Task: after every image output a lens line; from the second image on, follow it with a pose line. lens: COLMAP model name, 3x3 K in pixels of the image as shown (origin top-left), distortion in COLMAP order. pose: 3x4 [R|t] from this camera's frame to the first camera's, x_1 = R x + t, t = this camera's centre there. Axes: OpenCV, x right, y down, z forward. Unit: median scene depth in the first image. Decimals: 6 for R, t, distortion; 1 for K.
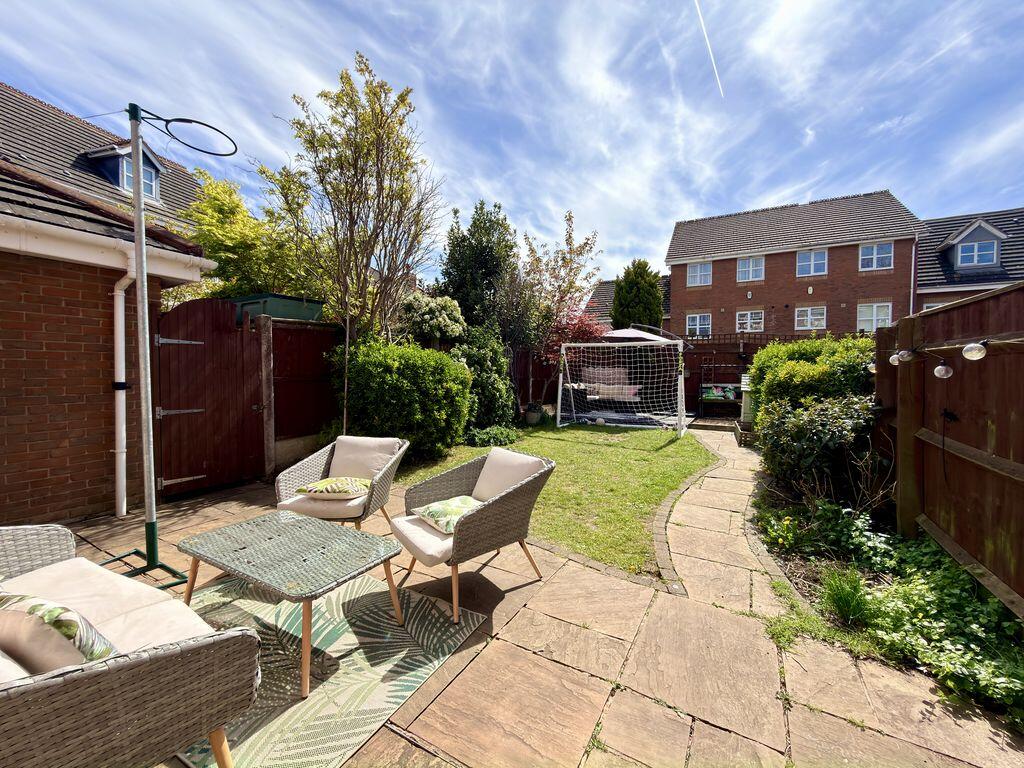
lens RADIAL K [[410.7, 0, 512.0], [0, 410.7, 384.0], [0, 0, 1]] dist [0.013291, 0.000070]
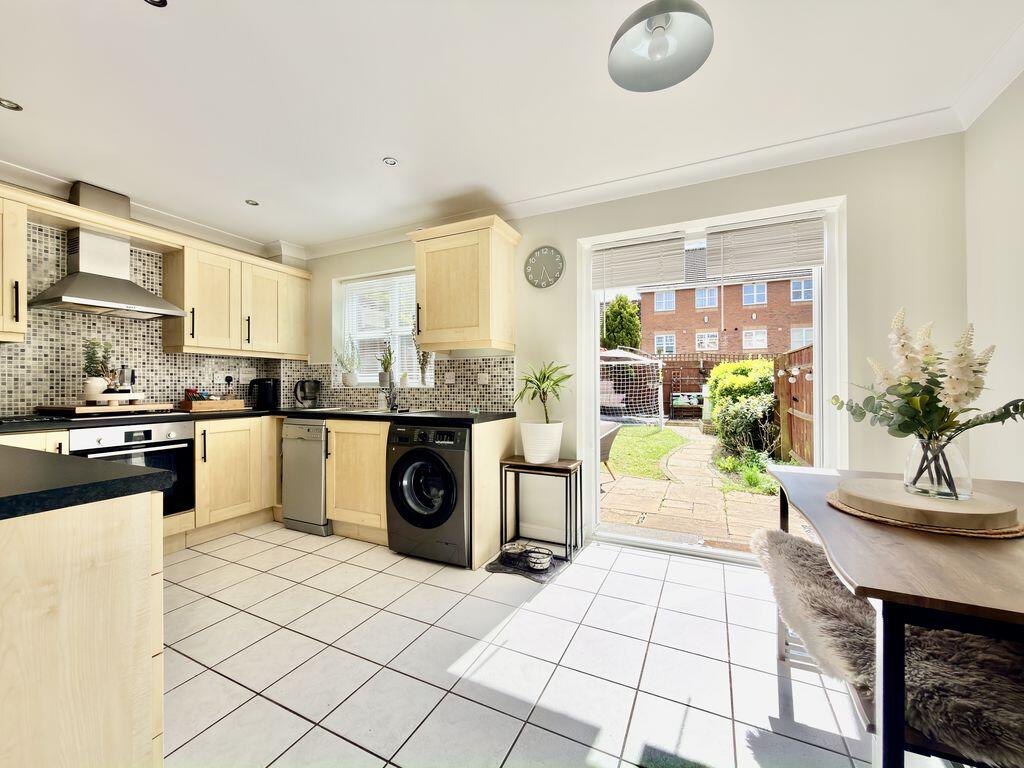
lens RADIAL K [[410.7, 0, 512.0], [0, 410.7, 384.0], [0, 0, 1]] dist [0.013291, 0.000070]
pose [[0.996816, -0.003481, 0.079662, -0.151278], [0.006169, 0.999419, -0.033513, 0.013151], [-0.079499, 0.033898, 0.996258, -0.257264]]
